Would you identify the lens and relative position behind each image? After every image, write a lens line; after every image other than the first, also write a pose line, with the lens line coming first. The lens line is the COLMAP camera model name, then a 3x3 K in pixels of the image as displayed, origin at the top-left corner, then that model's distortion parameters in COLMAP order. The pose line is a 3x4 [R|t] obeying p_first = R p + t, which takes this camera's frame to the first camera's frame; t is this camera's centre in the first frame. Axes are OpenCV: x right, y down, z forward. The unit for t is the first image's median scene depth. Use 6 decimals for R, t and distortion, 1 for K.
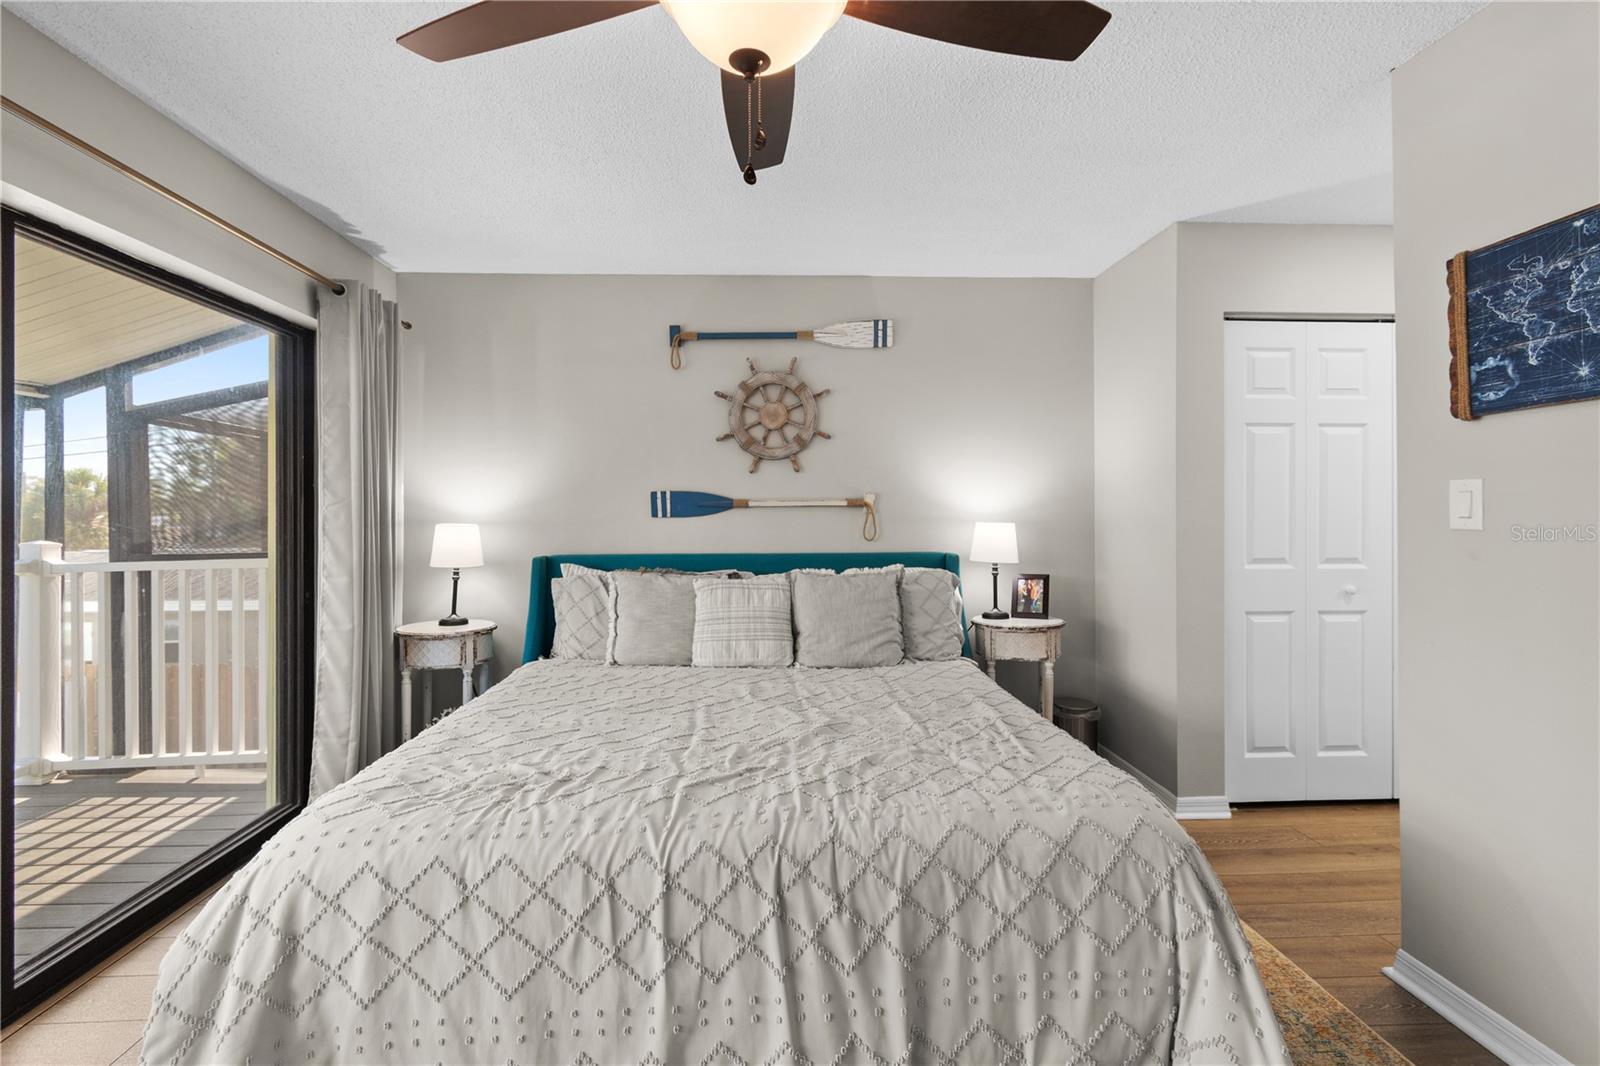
lens RADIAL K [[723.5, 0, 789.5], [0, 723.5, 512.1], [0, 0, 1]] dist [0.003180, -0.000568]
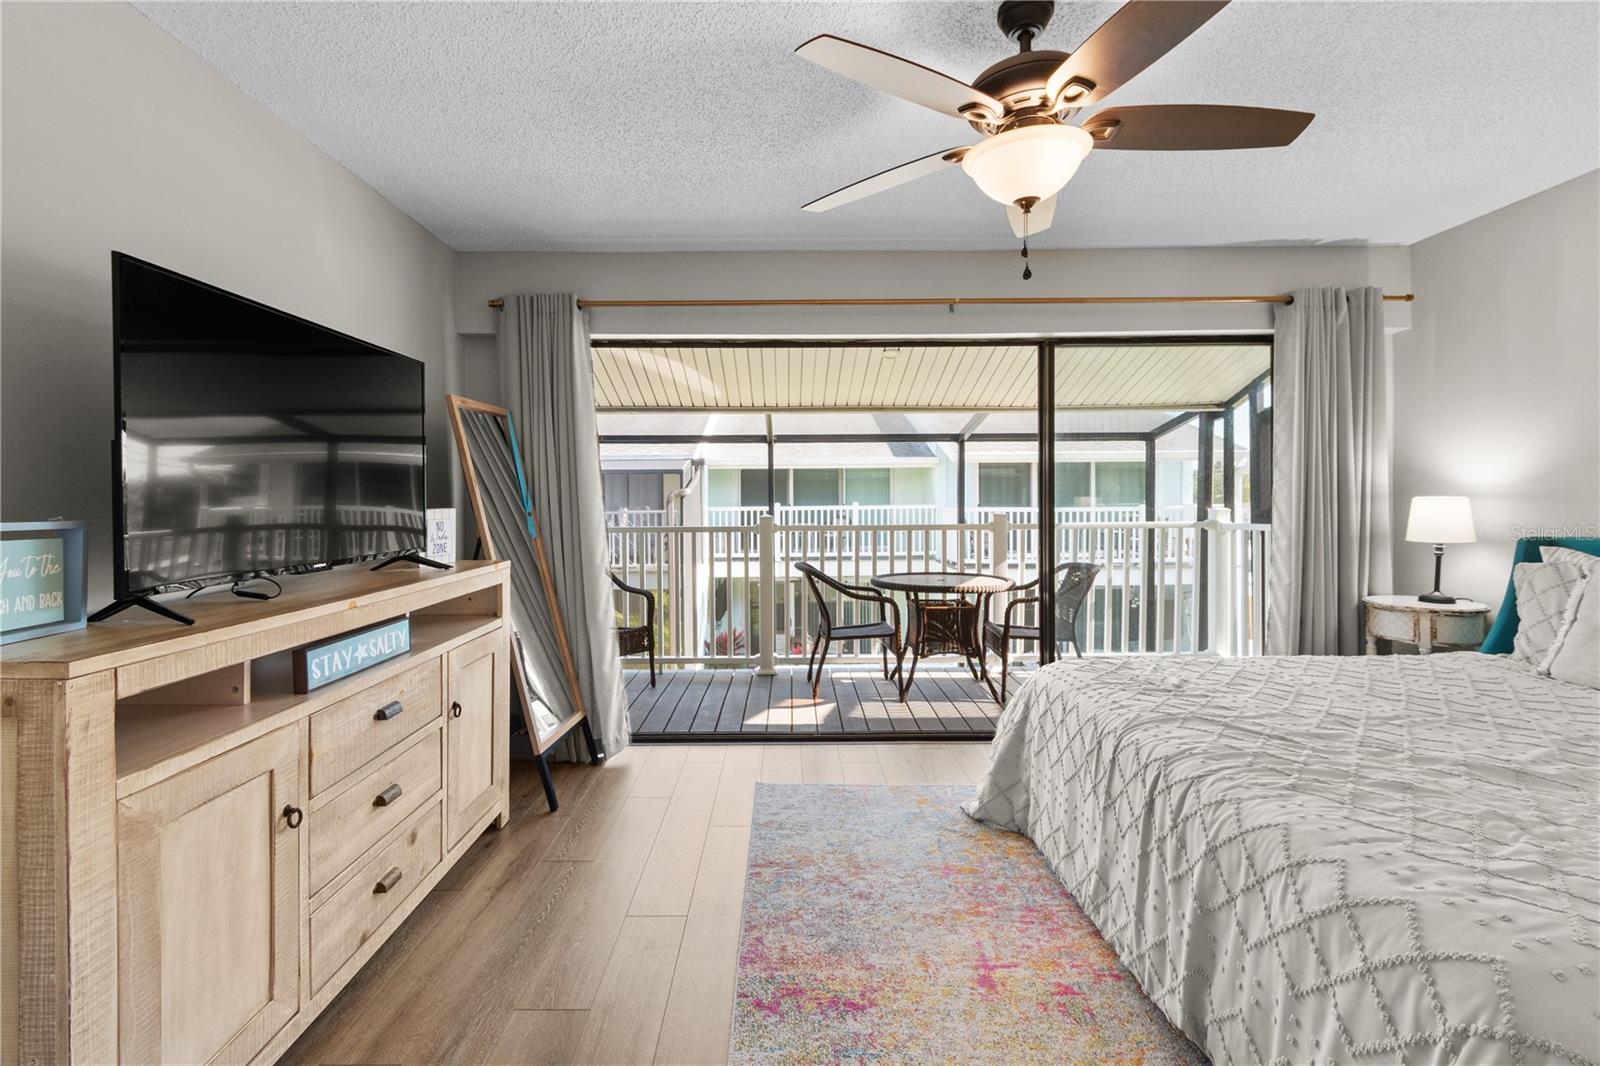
lens RADIAL K [[723.5, 0, 789.5], [0, 723.5, 512.1], [0, 0, 1]] dist [0.003180, -0.000568]
pose [[-0.041719, 0.025589, -0.998802, 0.586307], [0.012456, 0.999608, 0.025090, 0.002169], [0.999052, -0.011394, -0.042021, 0.209622]]
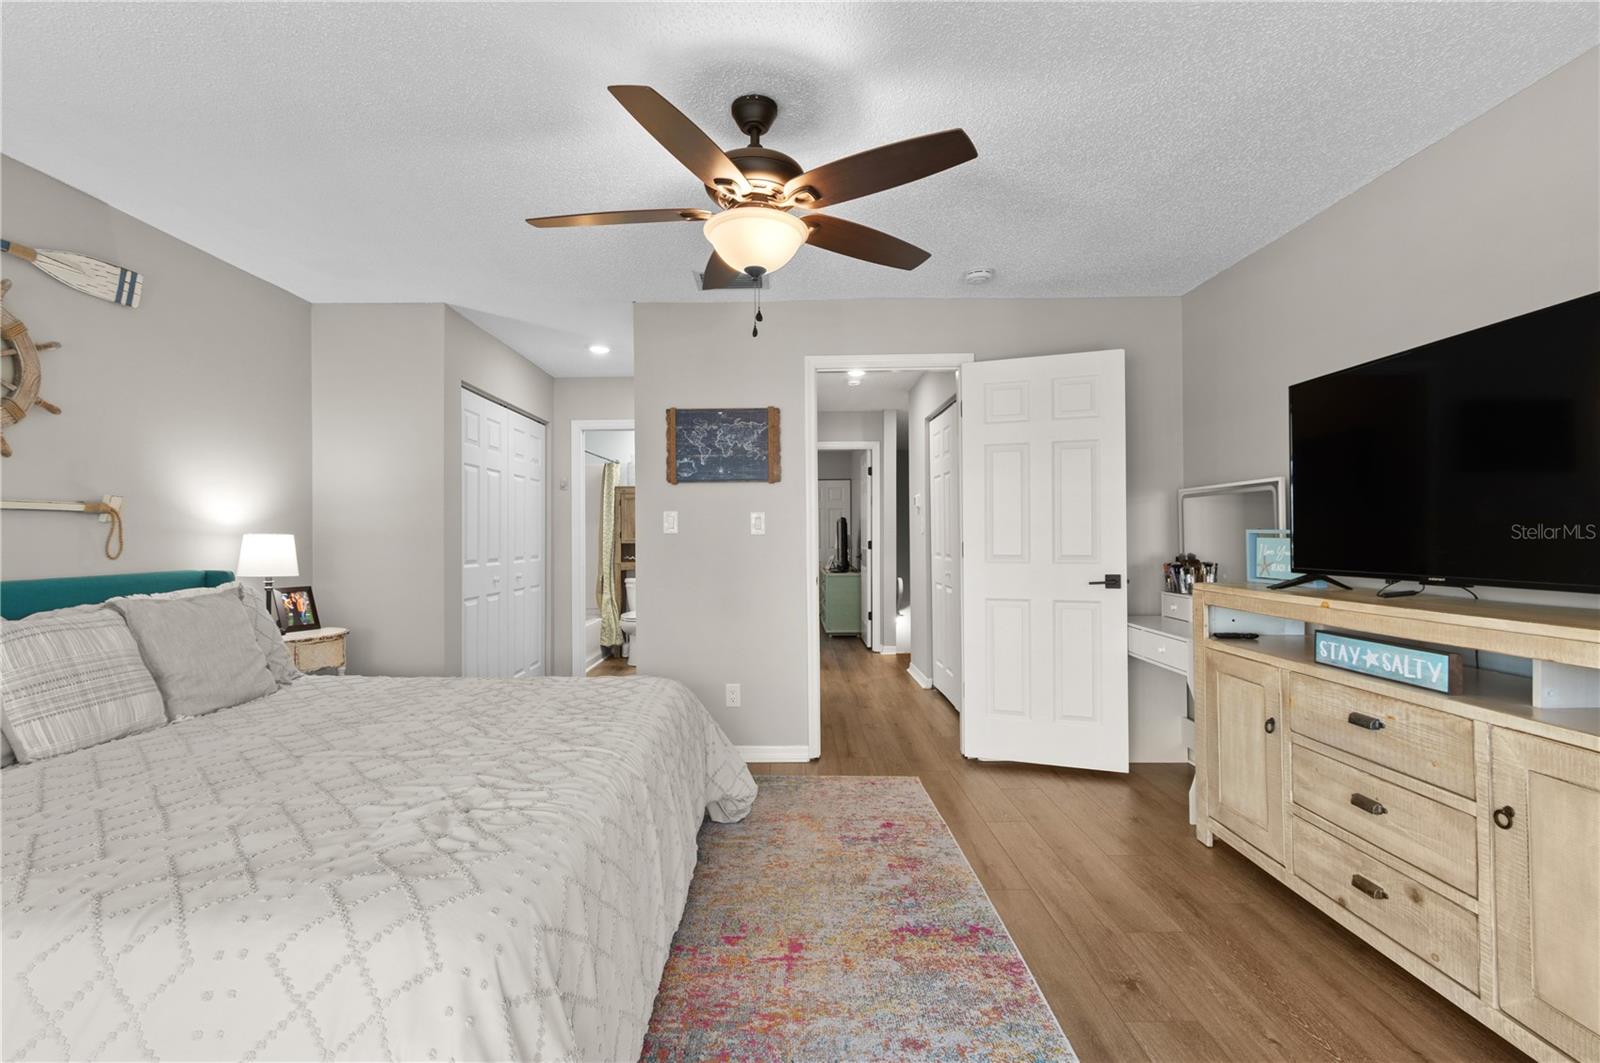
lens RADIAL K [[710.3, 0, 788.9], [0, 710.3, 539.6], [0, 0, 1]] dist [0.002895, -0.000370]
pose [[0.049975, -0.001685, 0.998749, -0.705603], [0.001252, 0.999998, 0.001625, 0.022659], [-0.998750, 0.001170, 0.049977, 0.317011]]
